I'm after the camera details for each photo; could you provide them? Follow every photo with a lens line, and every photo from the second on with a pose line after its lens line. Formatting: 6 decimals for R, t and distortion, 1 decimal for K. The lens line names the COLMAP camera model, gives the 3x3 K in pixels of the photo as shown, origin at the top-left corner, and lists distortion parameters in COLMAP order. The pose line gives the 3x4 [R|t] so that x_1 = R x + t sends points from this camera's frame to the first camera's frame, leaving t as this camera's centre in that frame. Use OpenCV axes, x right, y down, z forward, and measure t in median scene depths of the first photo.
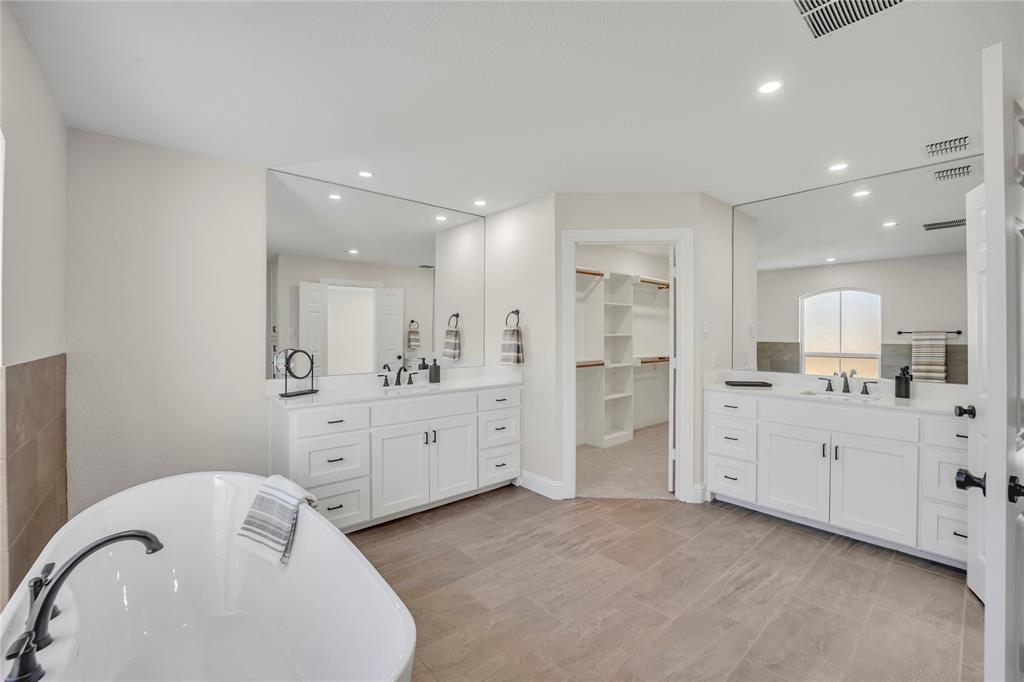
lens RADIAL K [[413.1, 0, 512.0], [0, 413.1, 339.0], [0, 0, 1]] dist [-0.001969, -0.000131]
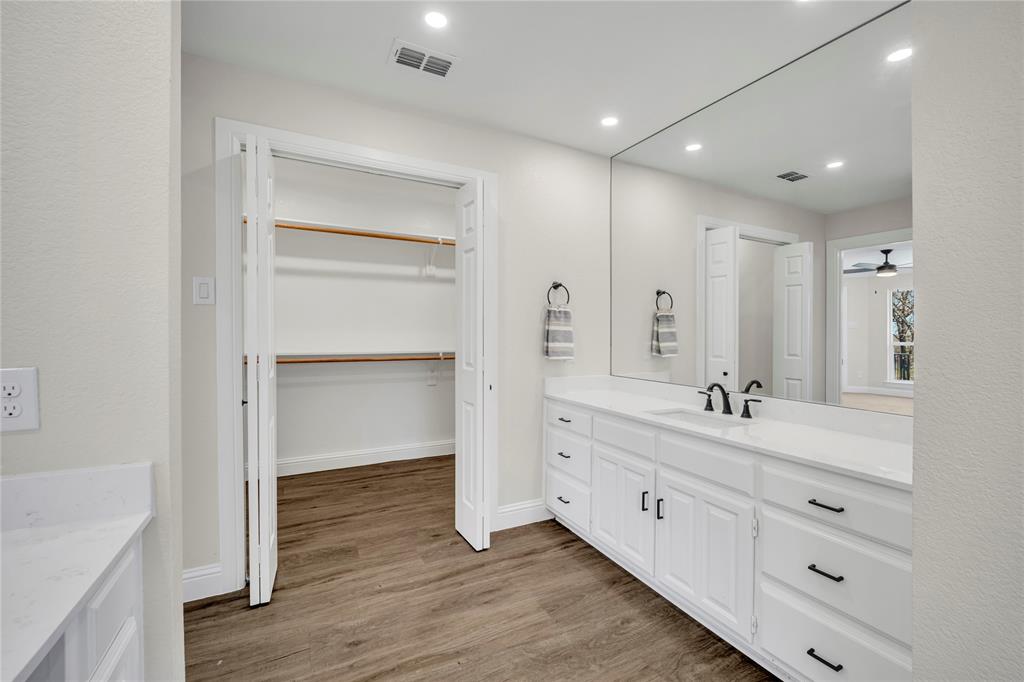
lens RADIAL K [[413.1, 0, 504.7], [0, 413.1, 339.0], [0, 0, 1]] dist [-0.001969, -0.000131]
pose [[0.241316, -0.013841, 0.970348, -0.619342], [0.000180, 0.999899, 0.014217, 0.000035], [-0.970447, -0.003256, 0.241294, 0.966859]]
